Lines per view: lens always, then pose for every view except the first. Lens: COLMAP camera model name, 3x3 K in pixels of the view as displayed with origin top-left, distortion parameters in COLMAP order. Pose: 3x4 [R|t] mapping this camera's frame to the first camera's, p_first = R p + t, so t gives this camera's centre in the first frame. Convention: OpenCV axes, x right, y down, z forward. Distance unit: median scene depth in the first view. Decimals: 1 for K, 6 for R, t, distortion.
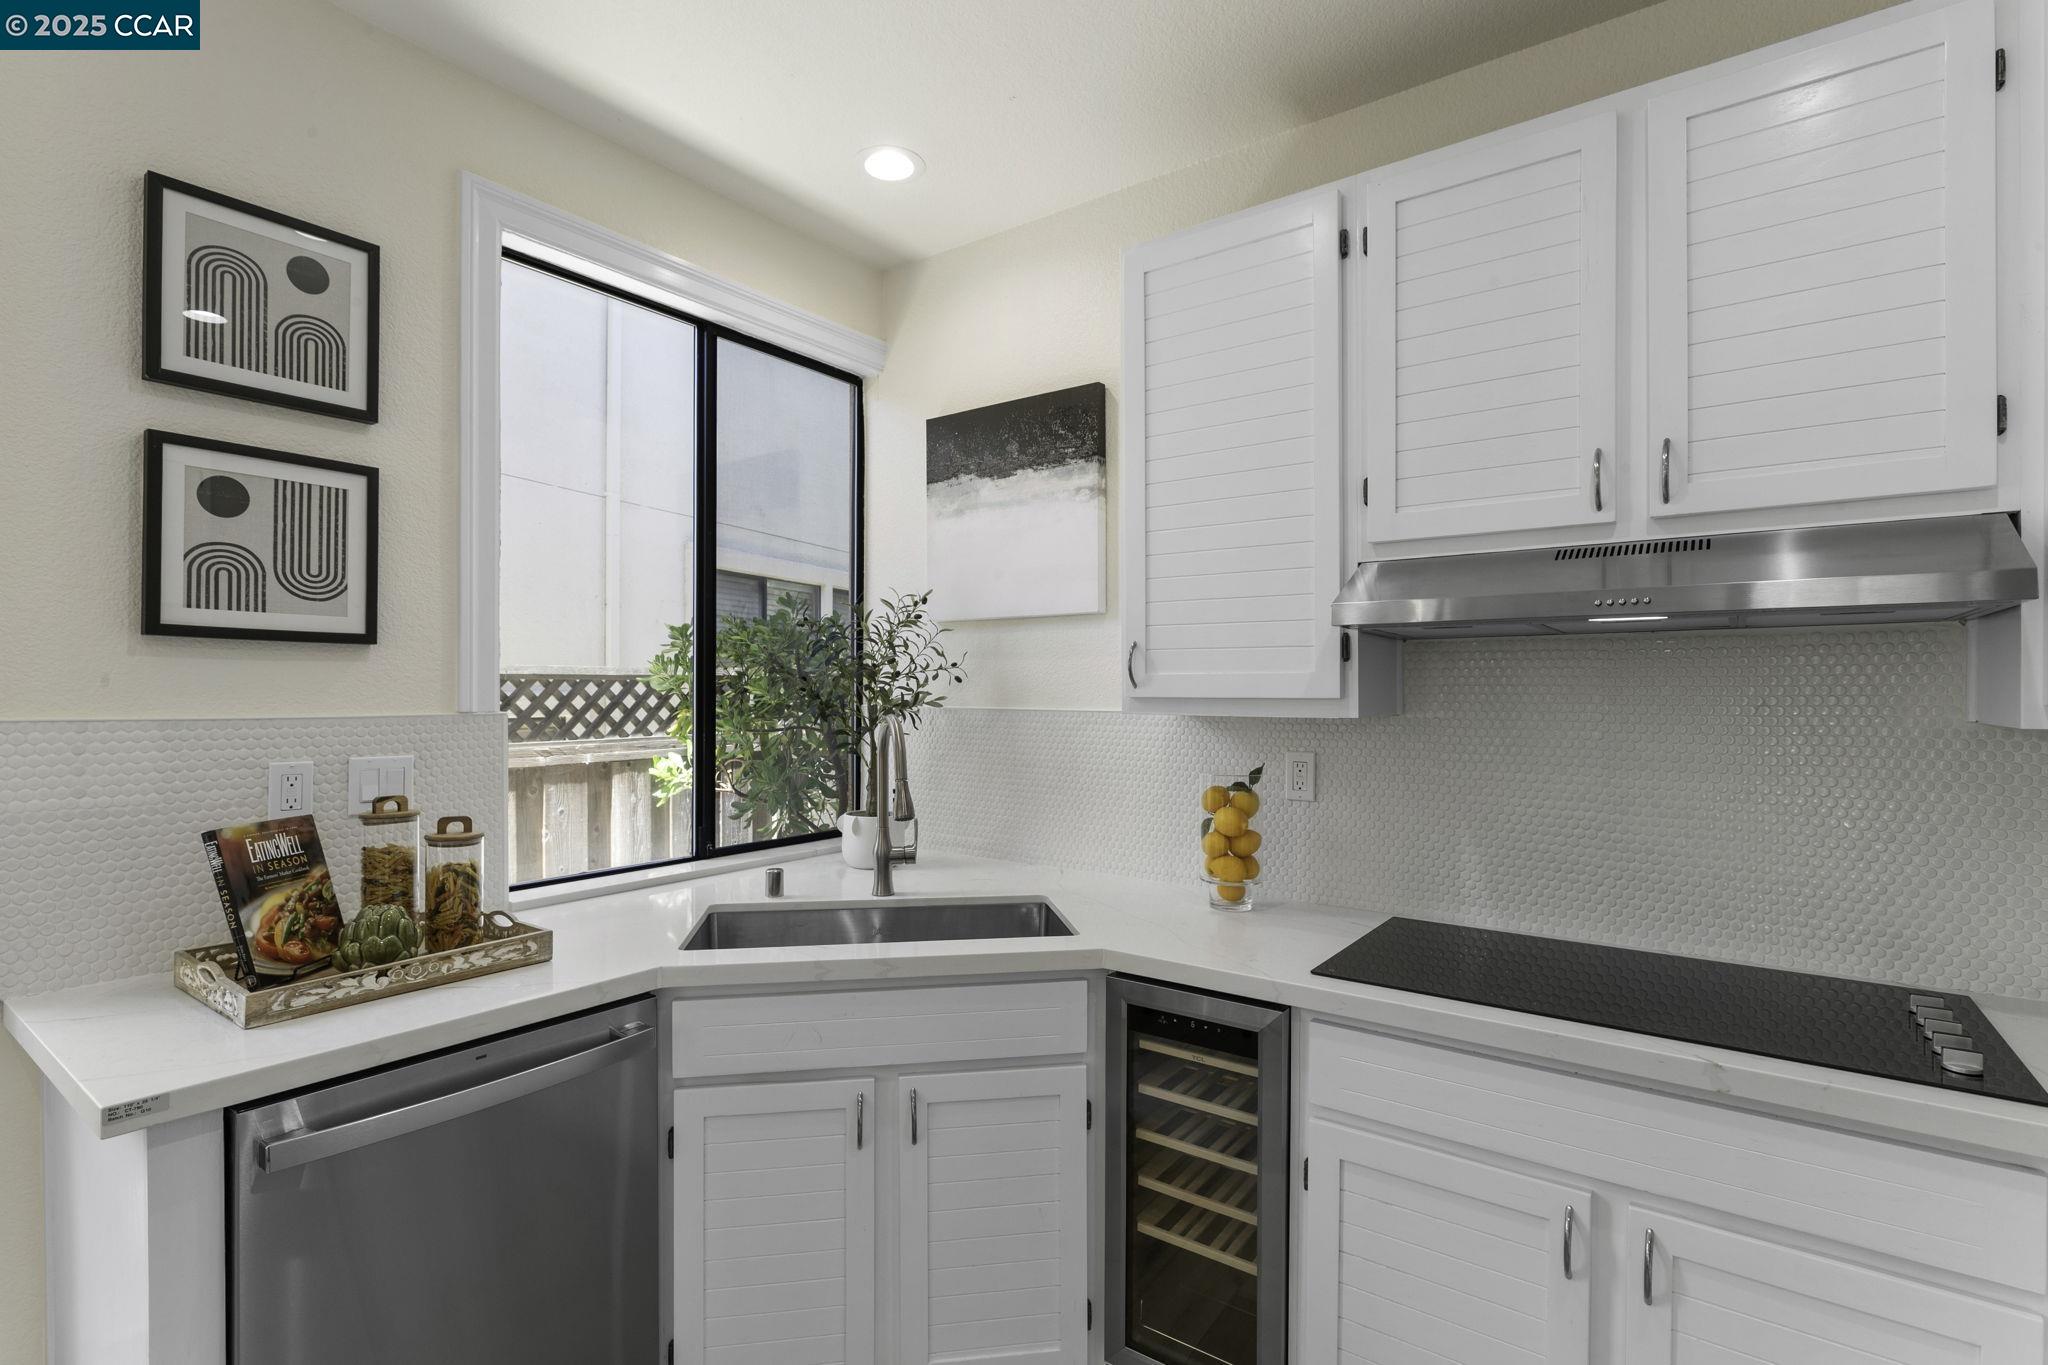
lens RADIAL K [[967.3, 0, 1016.9], [0, 967.3, 688.9], [0, 0, 1]] dist [-0.000895, -0.000050]
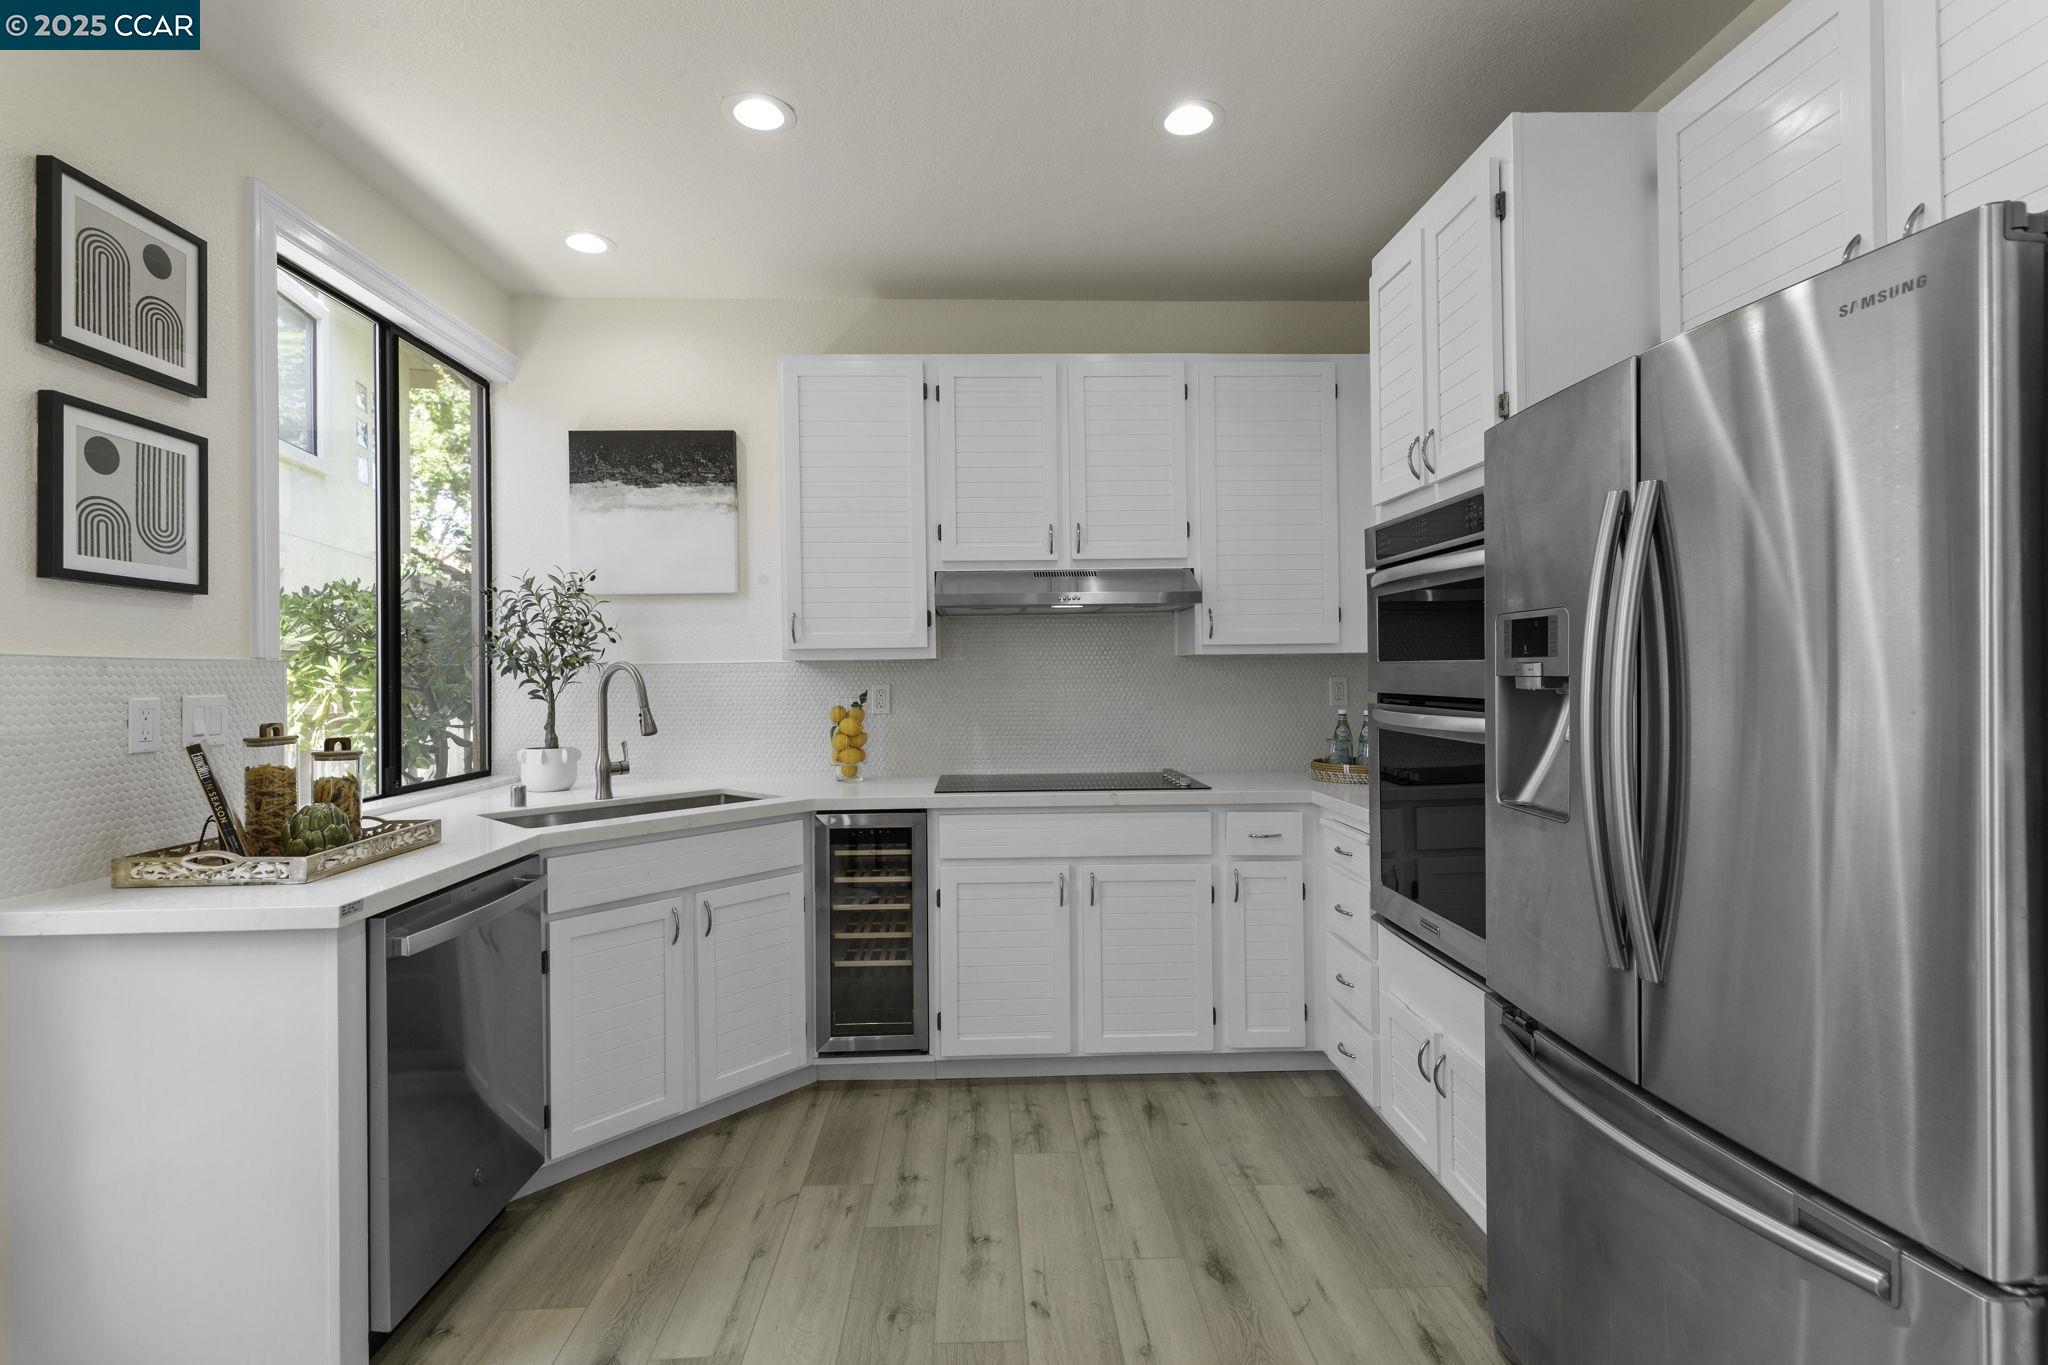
lens RADIAL K [[945.5, 0, 1017.9], [0, 945.5, 667.0], [0, 0, 1]] dist [0.003500, -0.001214]
pose [[0.777497, -0.007643, 0.628840, -0.625933], [0.014198, 0.999885, -0.005402, 0.057549], [-0.628726, 0.013129, 0.777516, -0.450479]]
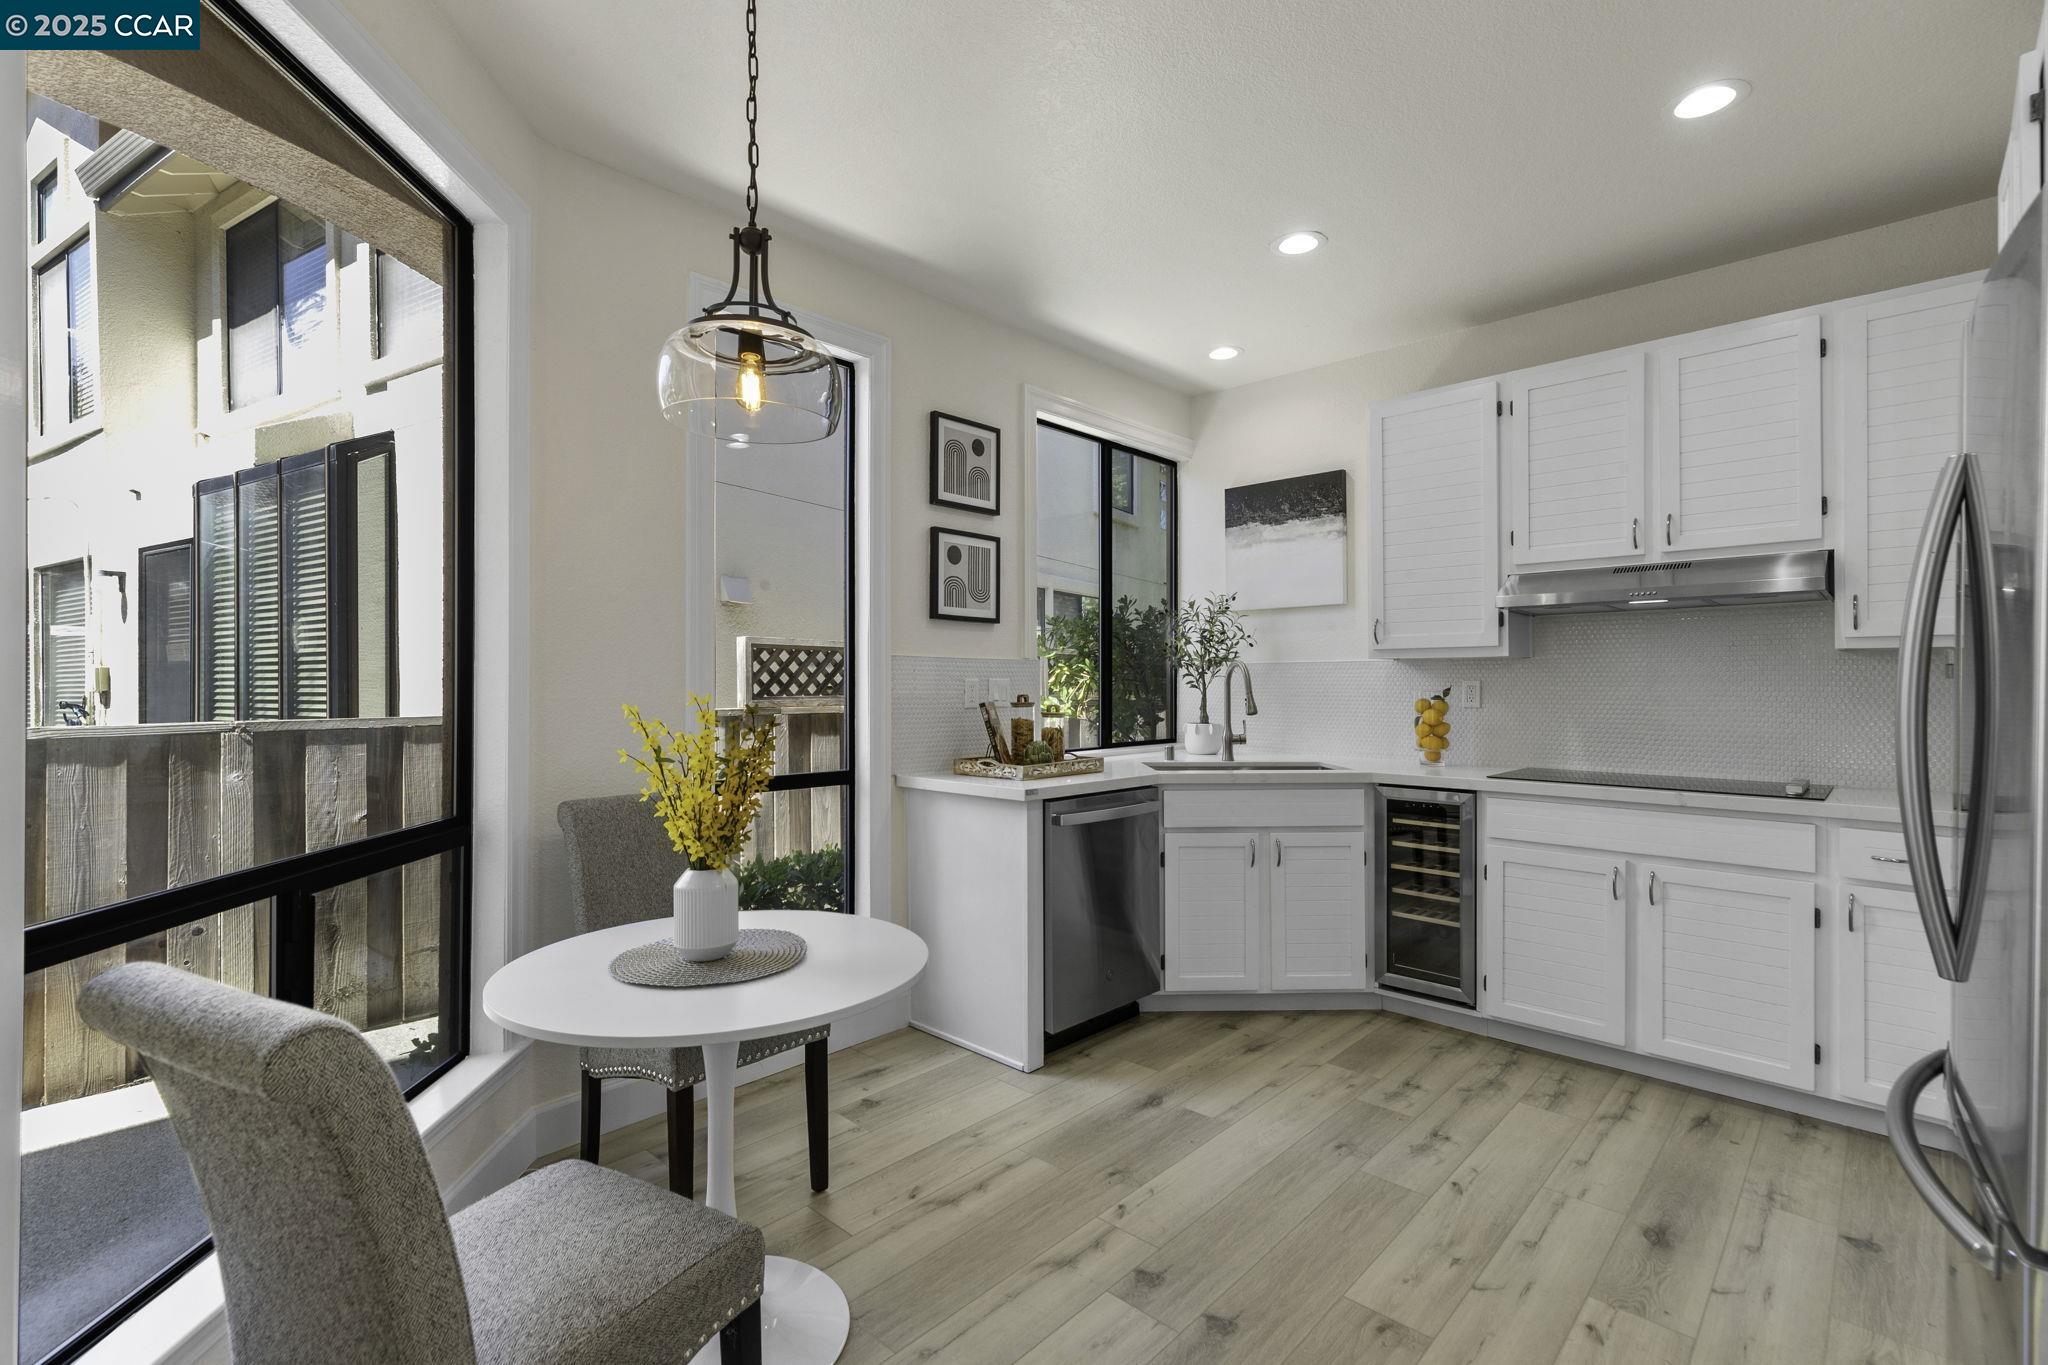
lens RADIAL K [[928.4, 0, 1010.7], [0, 928.4, 680.9], [0, 0, 1]] dist [0.000747, -0.000273]
pose [[0.991945, -0.003902, -0.126608, -0.393056], [0.003541, 0.999989, -0.003074, 0.081663], [0.126618, 0.002601, 0.991948, -0.949864]]
